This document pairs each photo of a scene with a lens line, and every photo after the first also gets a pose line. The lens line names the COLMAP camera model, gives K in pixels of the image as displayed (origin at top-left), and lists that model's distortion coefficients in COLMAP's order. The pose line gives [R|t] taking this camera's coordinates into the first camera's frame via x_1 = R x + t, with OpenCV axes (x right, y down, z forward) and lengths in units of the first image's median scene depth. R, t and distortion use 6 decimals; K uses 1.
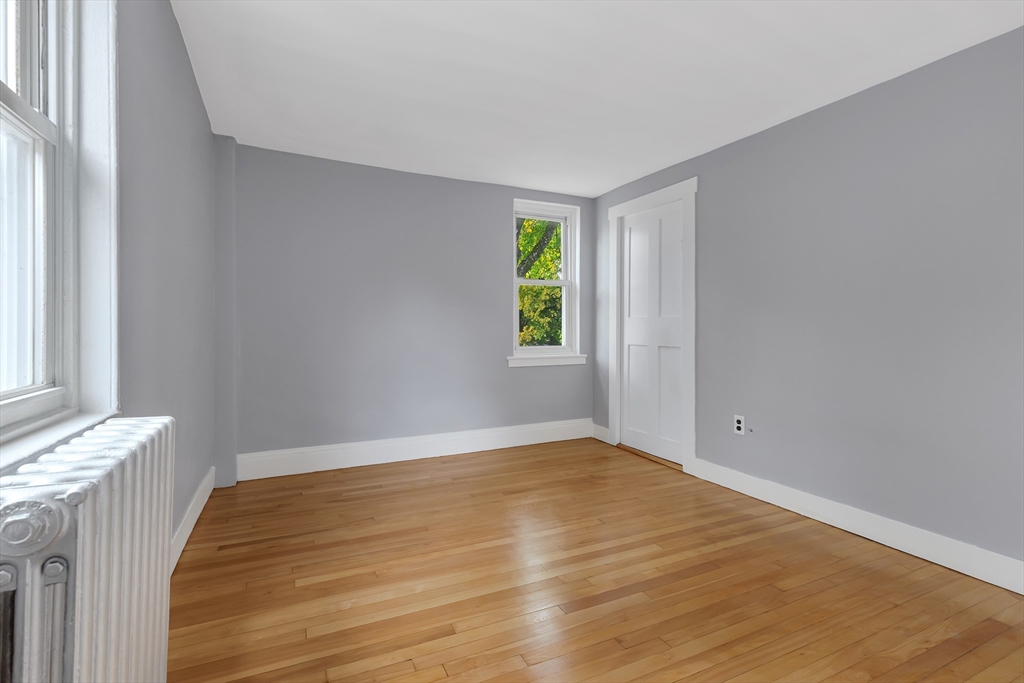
lens RADIAL K [[471.8, 0, 509.4], [0, 471.8, 333.1], [0, 0, 1]] dist [0.008280, -0.000374]
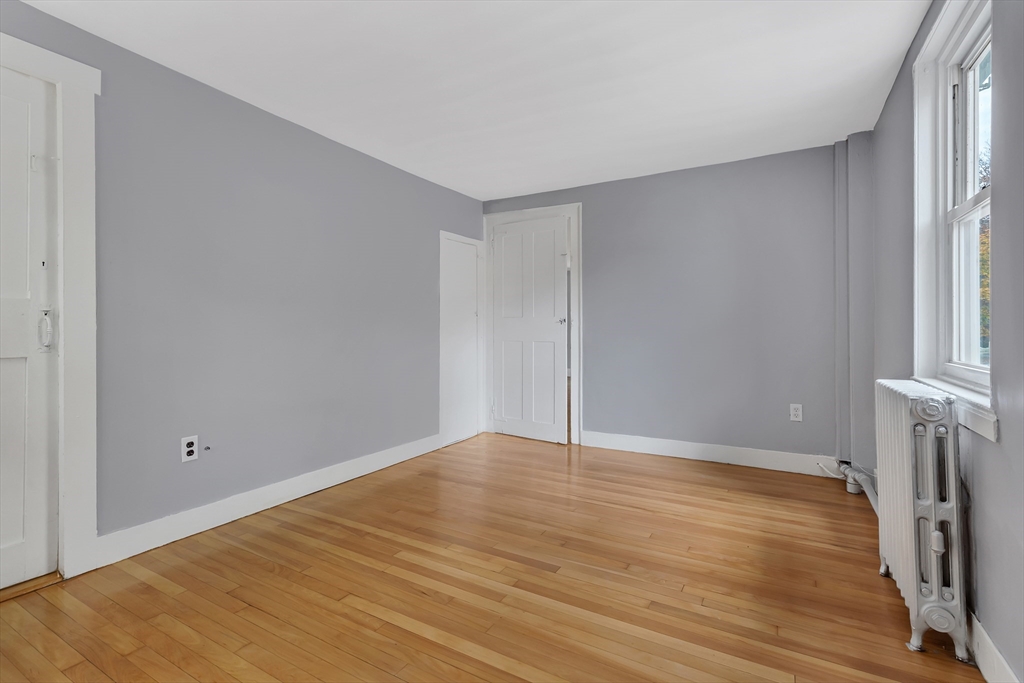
lens RADIAL K [[471.8, 0, 513.5], [0, 471.8, 323.9], [0, 0, 1]] dist [0.008280, -0.000374]
pose [[-0.567859, -0.001006, 0.823125, -0.499524], [-0.000024, 0.999999, 0.001206, -0.010304], [-0.823126, 0.000665, -0.567858, 1.123554]]
